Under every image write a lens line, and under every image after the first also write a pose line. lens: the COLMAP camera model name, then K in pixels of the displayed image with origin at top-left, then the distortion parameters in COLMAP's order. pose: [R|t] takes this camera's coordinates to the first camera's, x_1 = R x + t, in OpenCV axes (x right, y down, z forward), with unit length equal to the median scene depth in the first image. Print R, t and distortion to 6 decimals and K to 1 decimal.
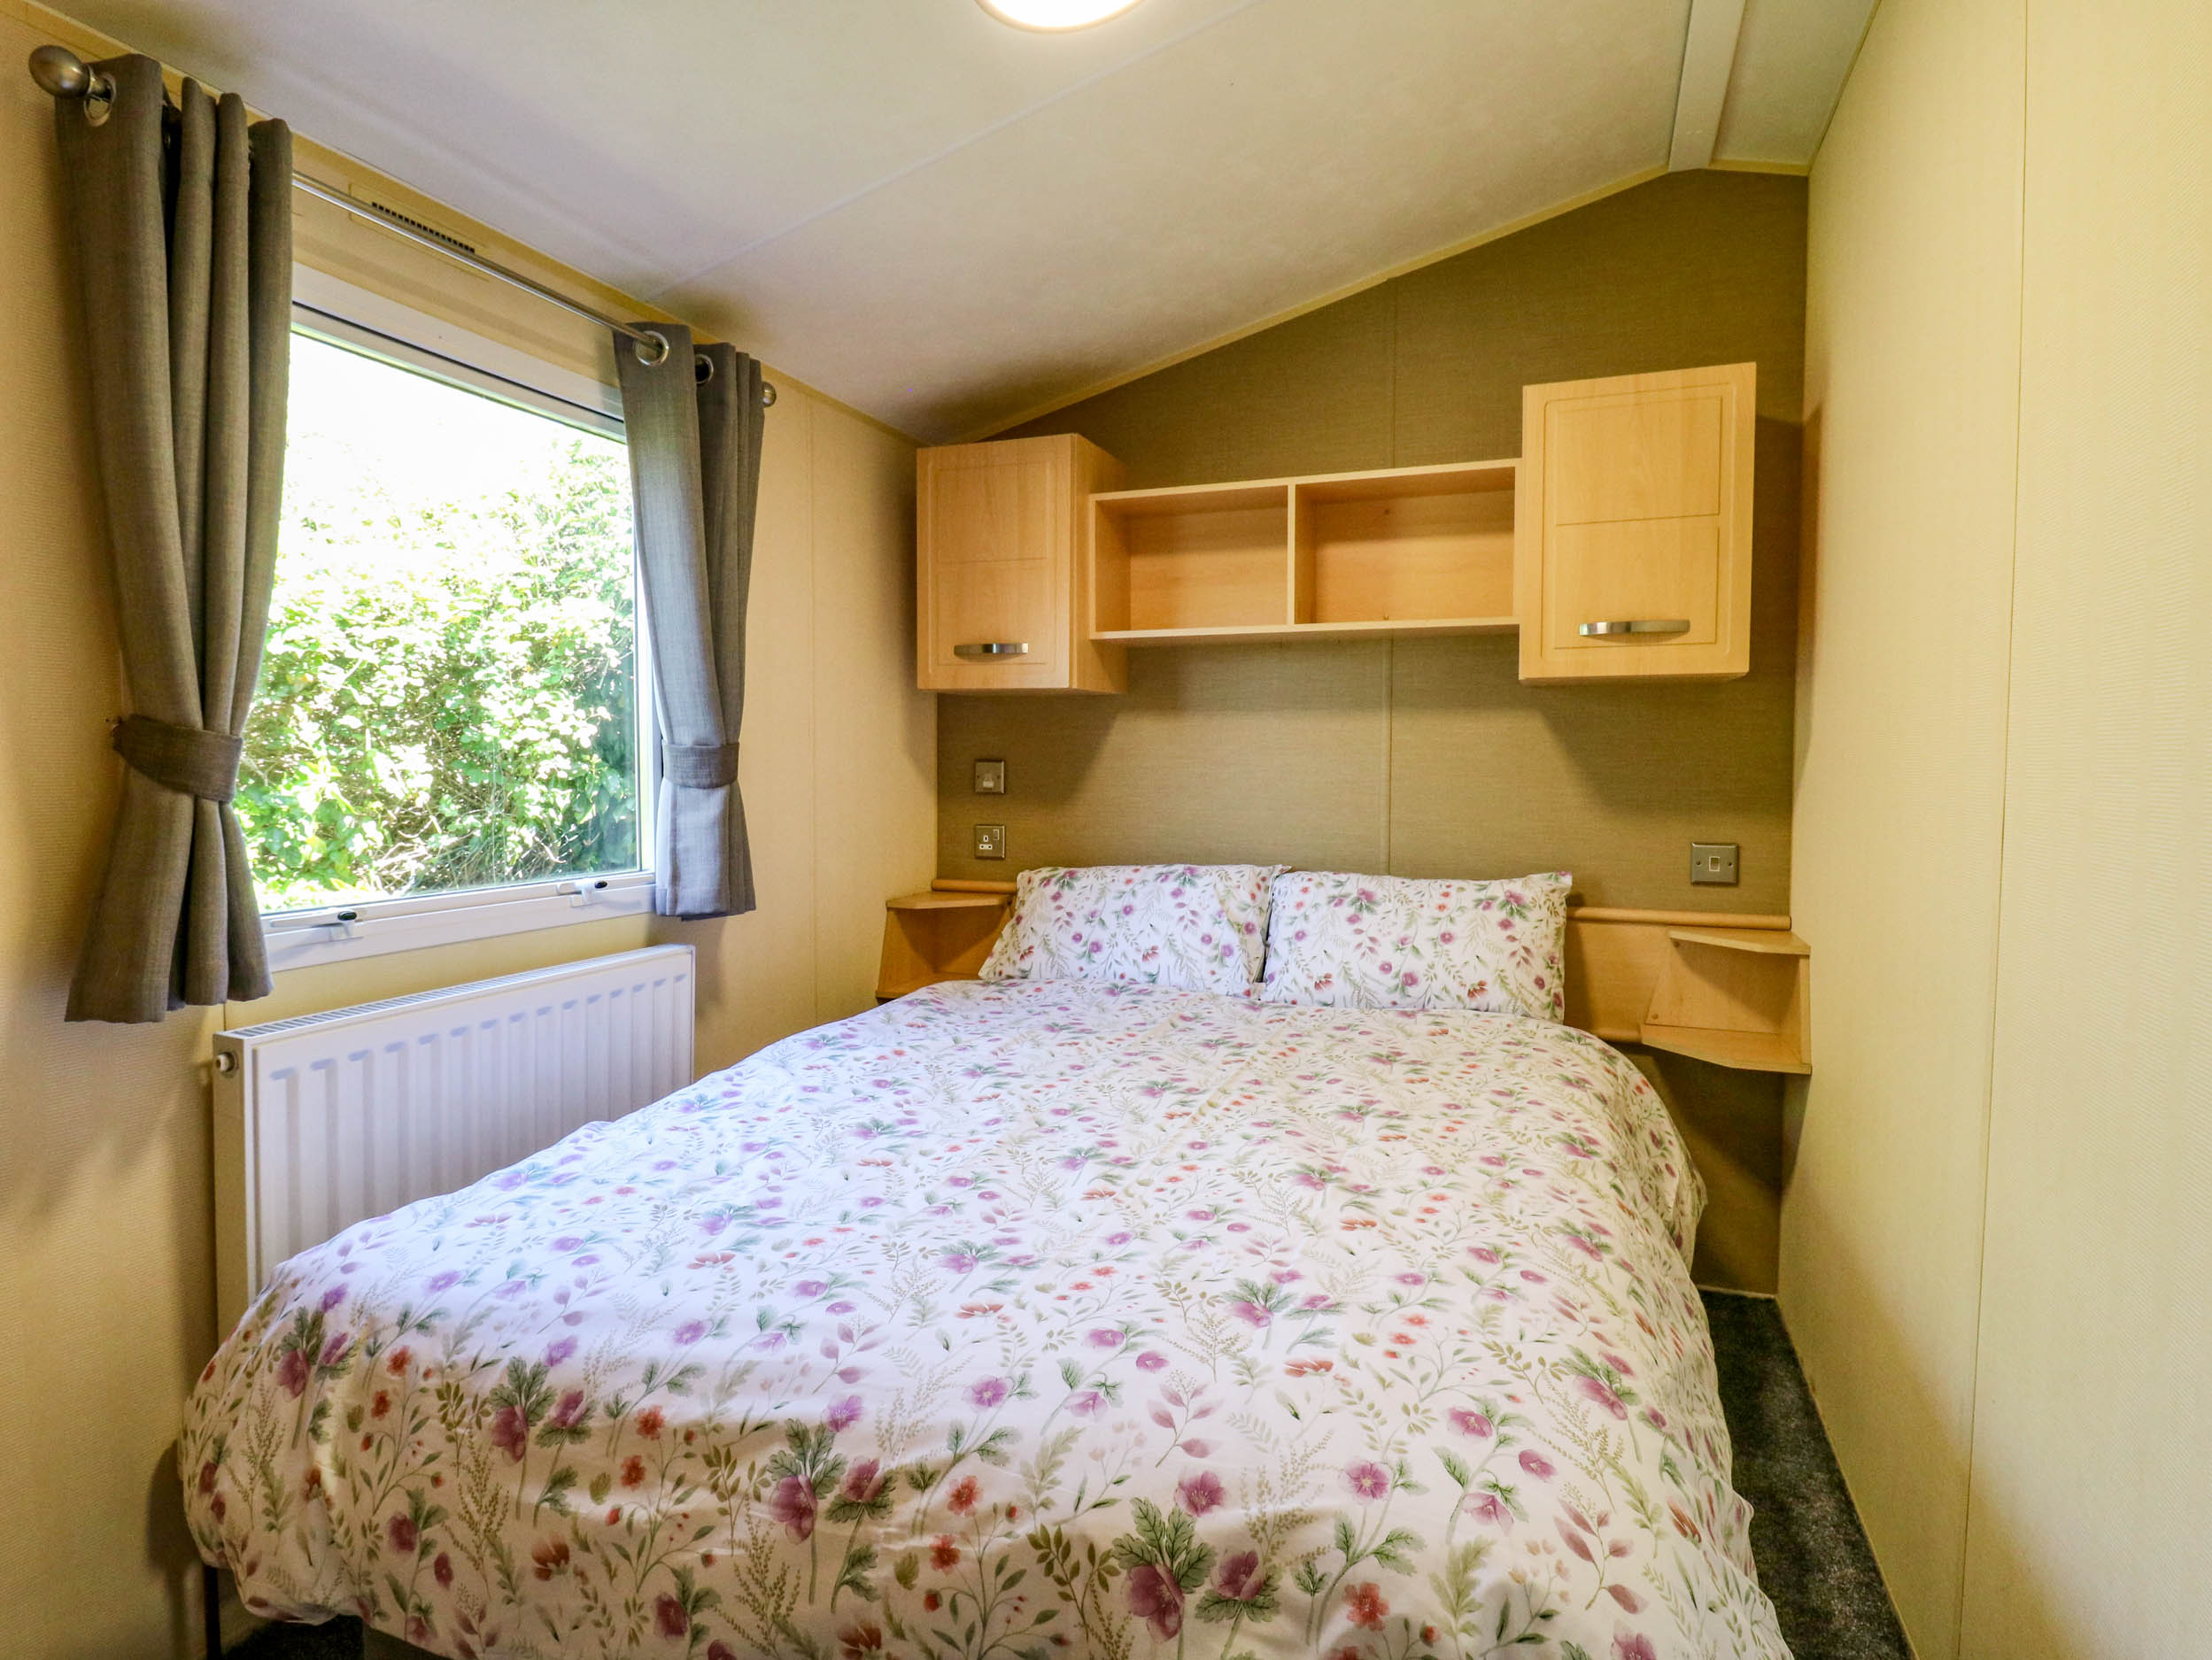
lens RADIAL K [[1173.5, 0, 1111.6], [0, 1173.5, 820.1], [0, 0, 1]] dist [-0.002254, -0.011798]
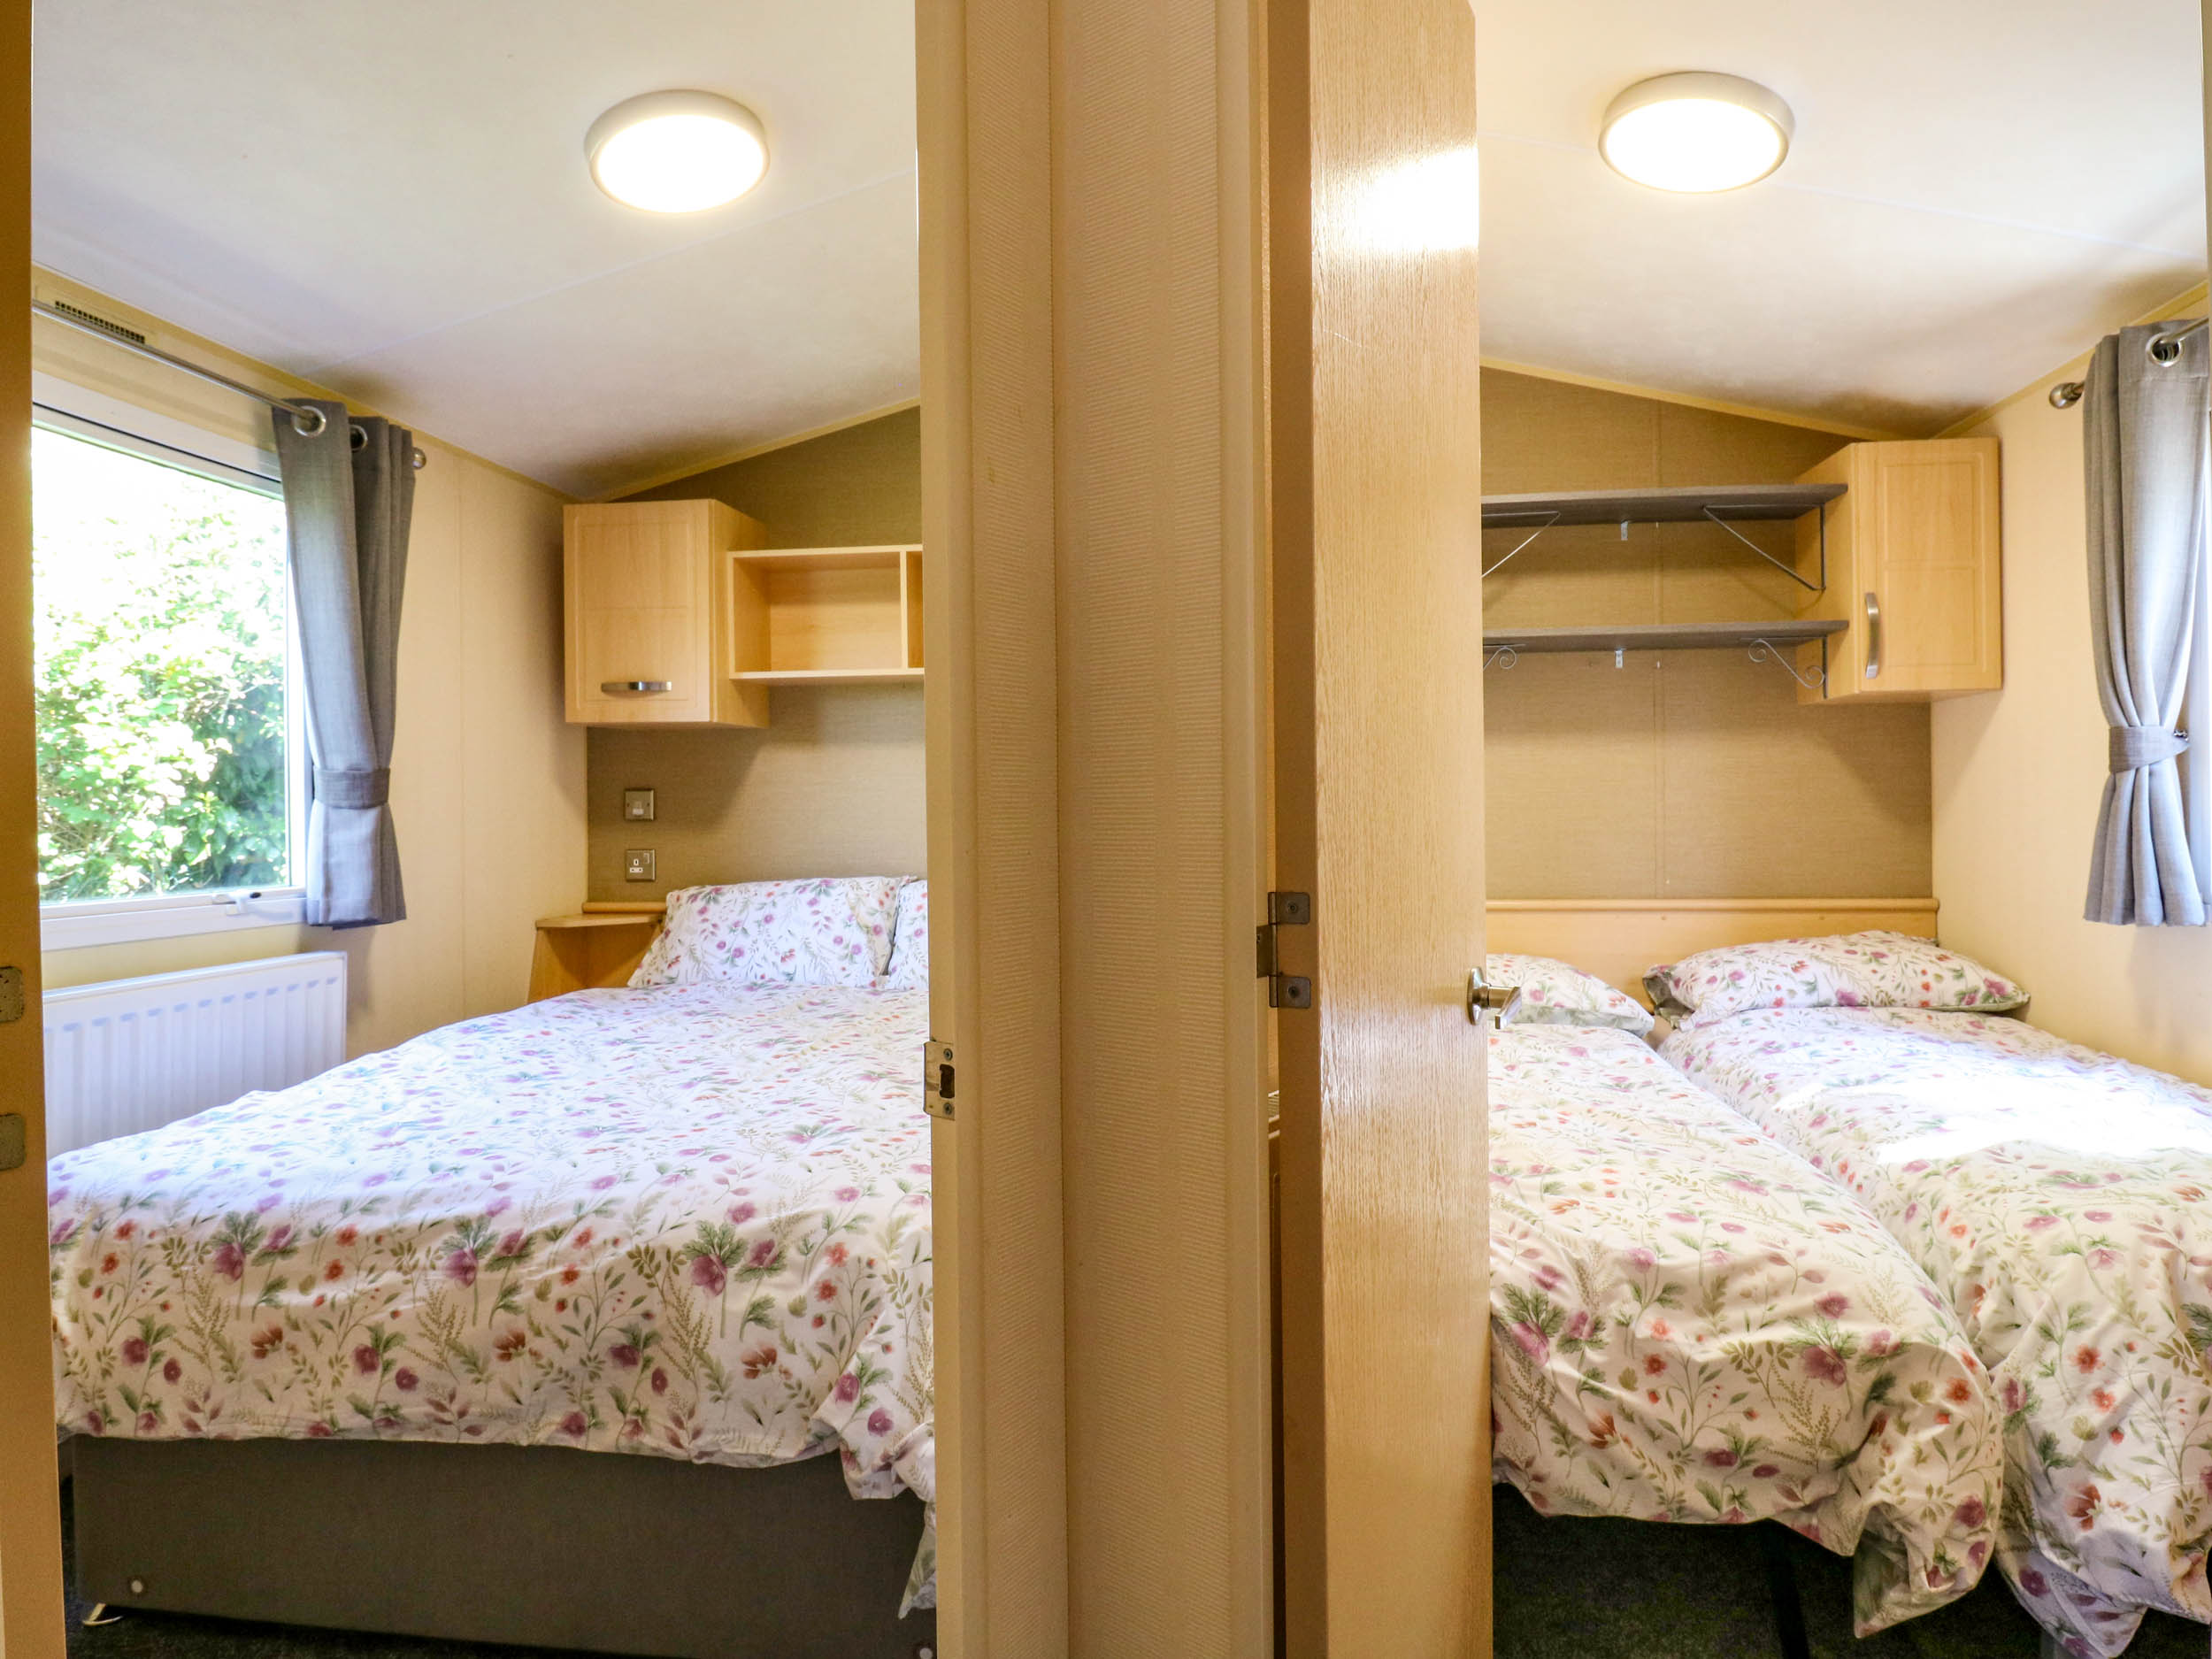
lens RADIAL K [[1277.7, 0, 1120.5], [0, 1277.7, 810.3], [0, 0, 1]] dist [0.012349, -0.020515]
pose [[0.972362, -0.014096, 0.233053, 0.078798], [0.025771, 0.998556, -0.047129, 0.053377], [-0.232052, 0.051833, 0.971321, -0.369237]]
